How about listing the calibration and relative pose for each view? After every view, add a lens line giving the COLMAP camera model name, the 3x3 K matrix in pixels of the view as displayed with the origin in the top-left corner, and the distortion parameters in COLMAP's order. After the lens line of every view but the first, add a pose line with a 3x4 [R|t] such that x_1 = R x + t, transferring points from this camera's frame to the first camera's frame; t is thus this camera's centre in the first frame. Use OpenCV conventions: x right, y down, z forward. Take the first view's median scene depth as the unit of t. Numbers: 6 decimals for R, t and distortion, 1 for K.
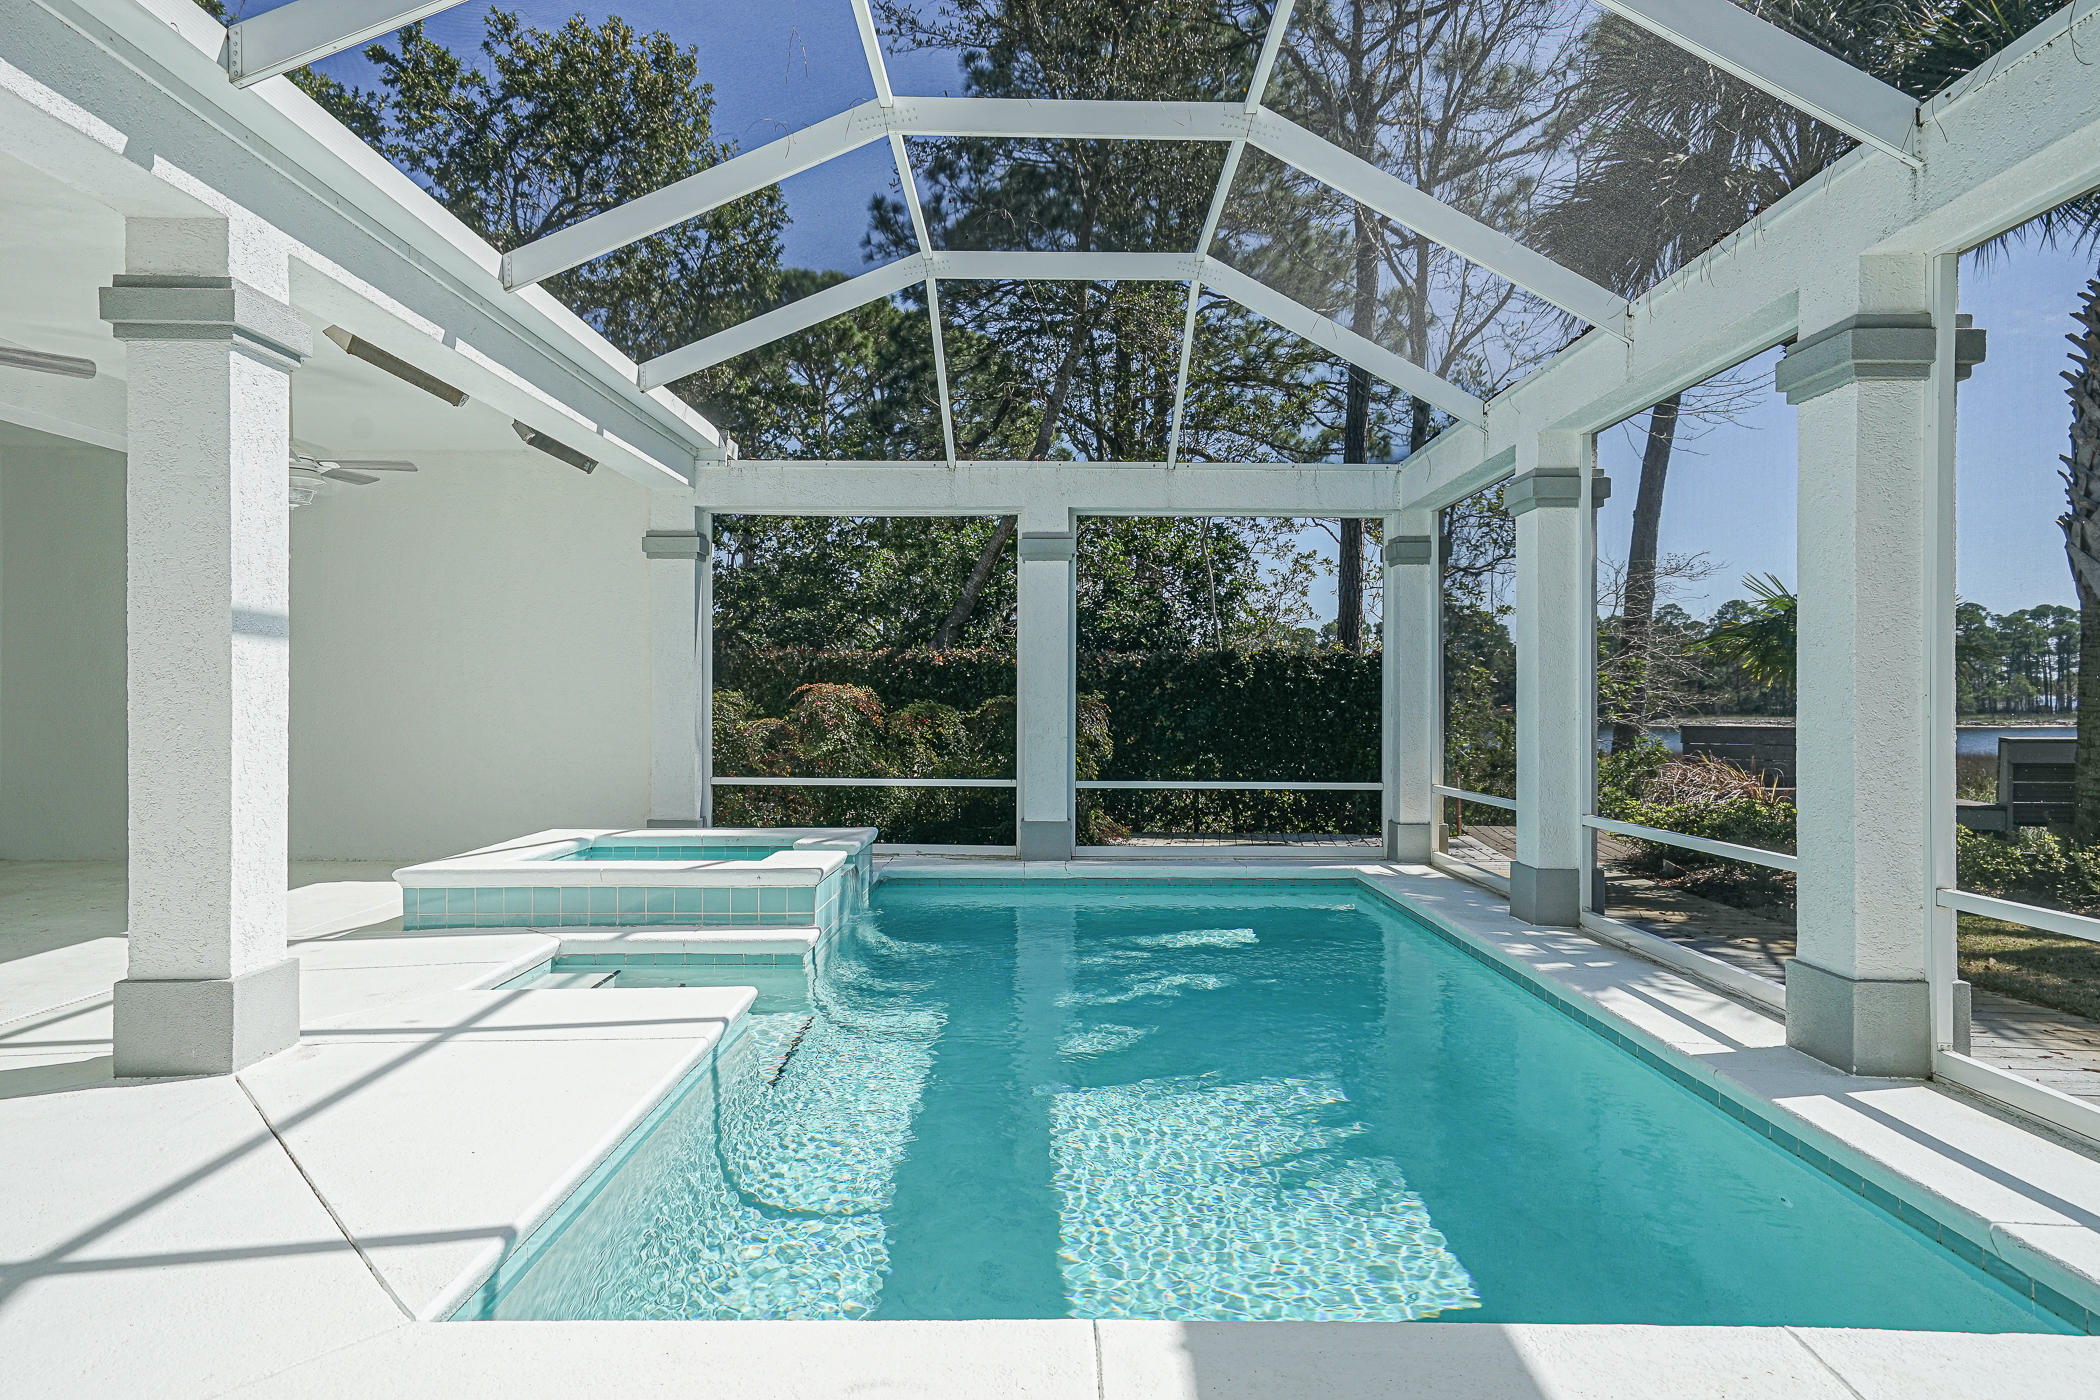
lens RADIAL K [[1344.0, 0, 1050.0], [0, 1344.0, 700.0], [0, 0, 1]] dist [0.041648, 0.001489]
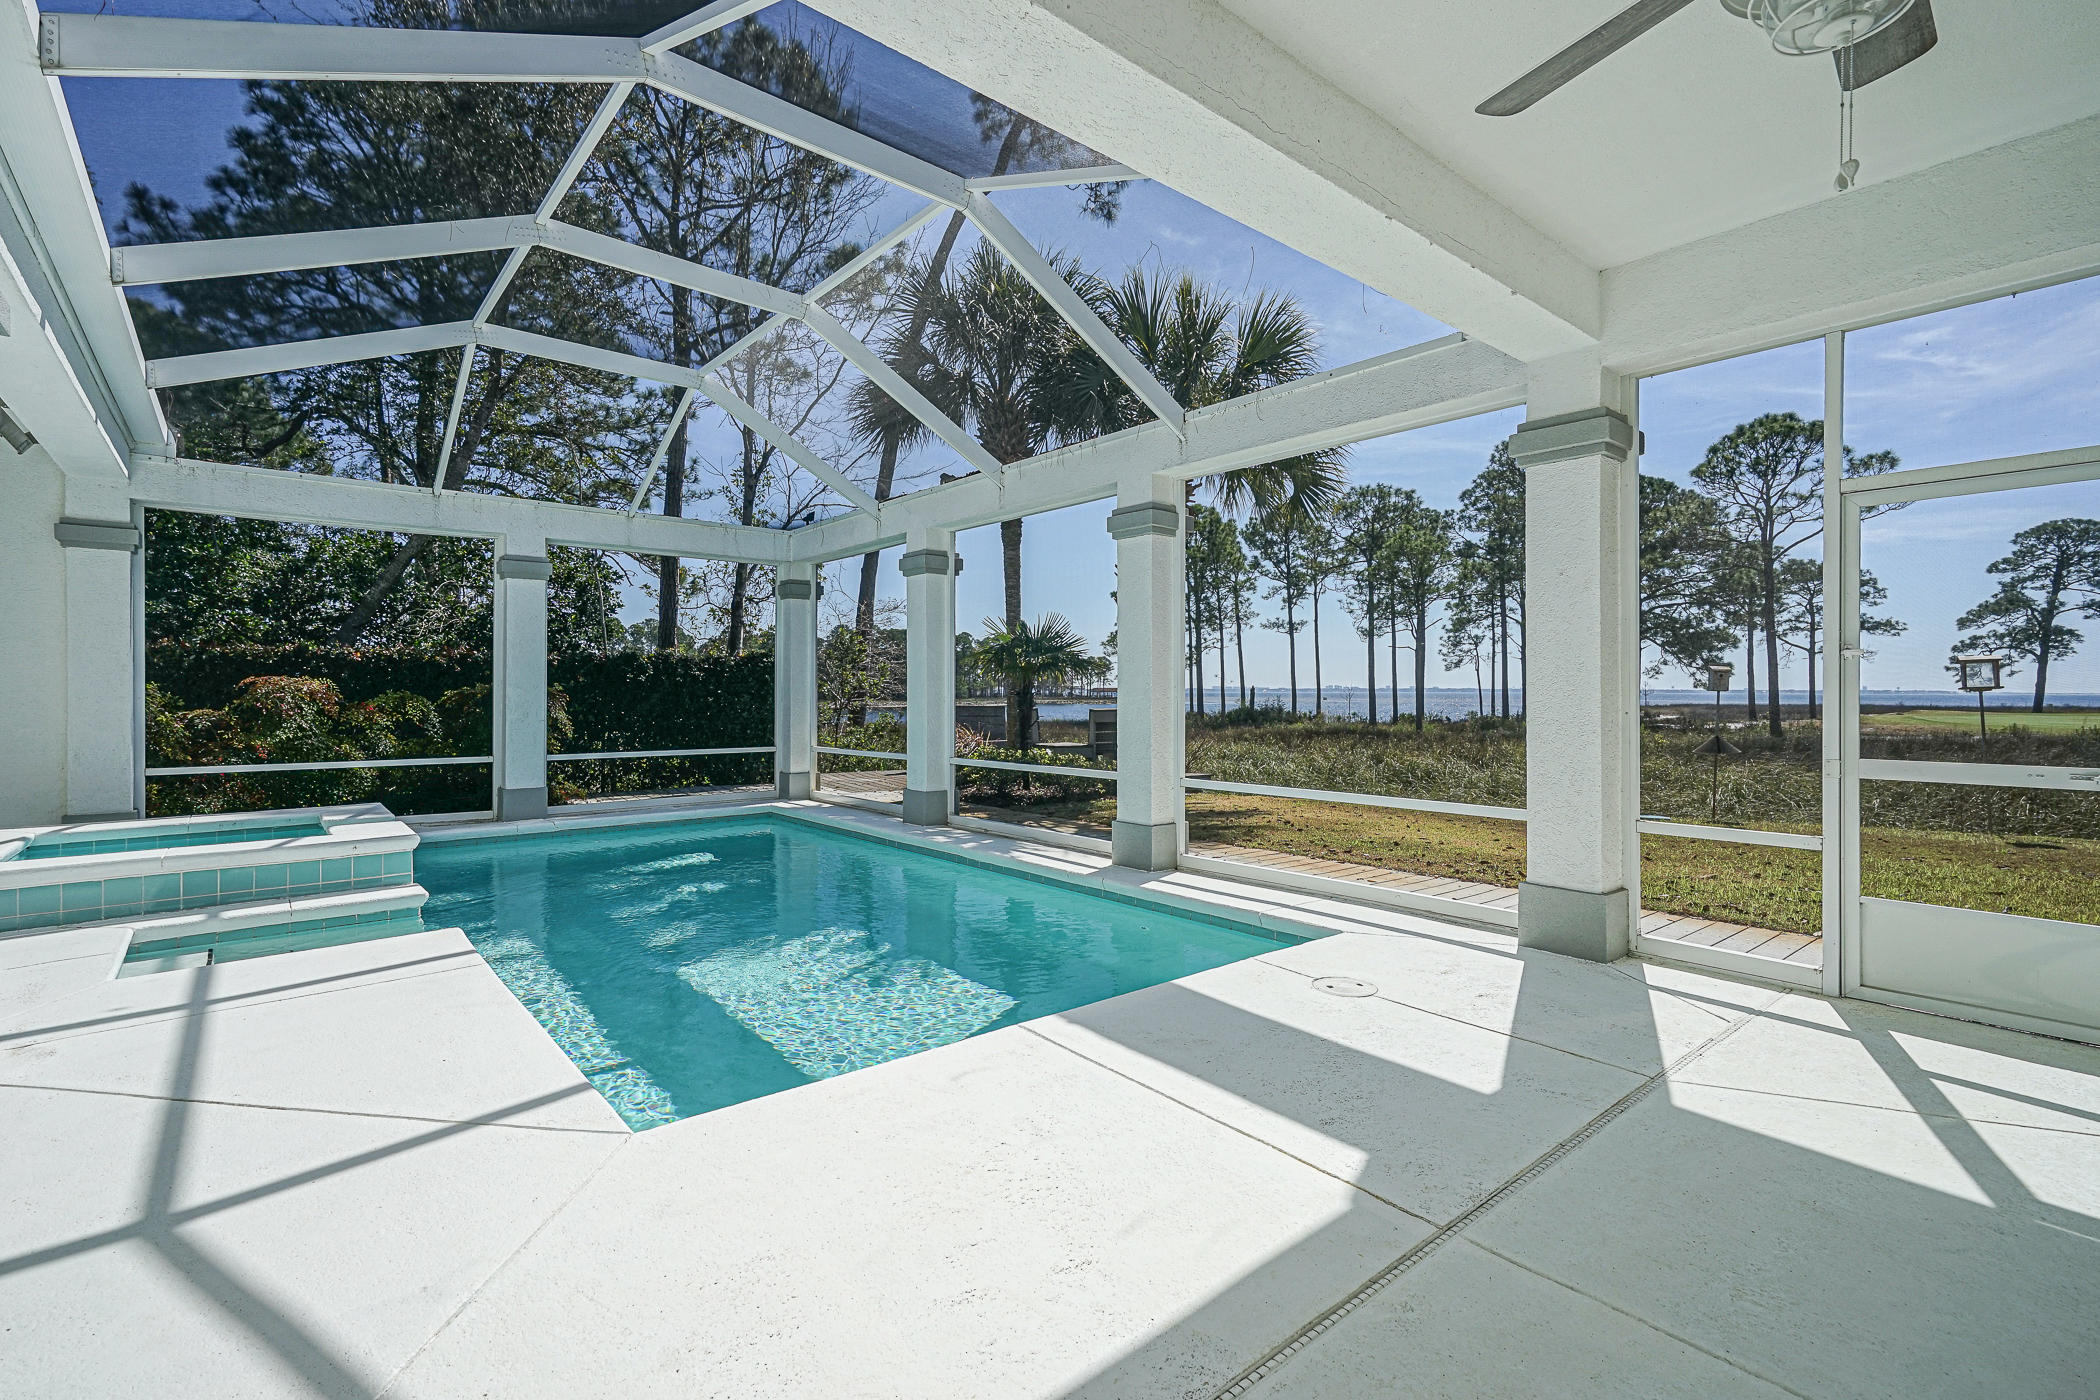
lens RADIAL K [[976.3, 0, 1050.0], [0, 976.3, 700.0], [0, 0, 1]] dist [0.037242, 0.000482]
pose [[0.769906, -0.009604, 0.638085, -0.208687], [0.003283, 0.999933, 0.011088, -0.000206], [-0.638149, -0.006442, 0.769886, -0.013040]]
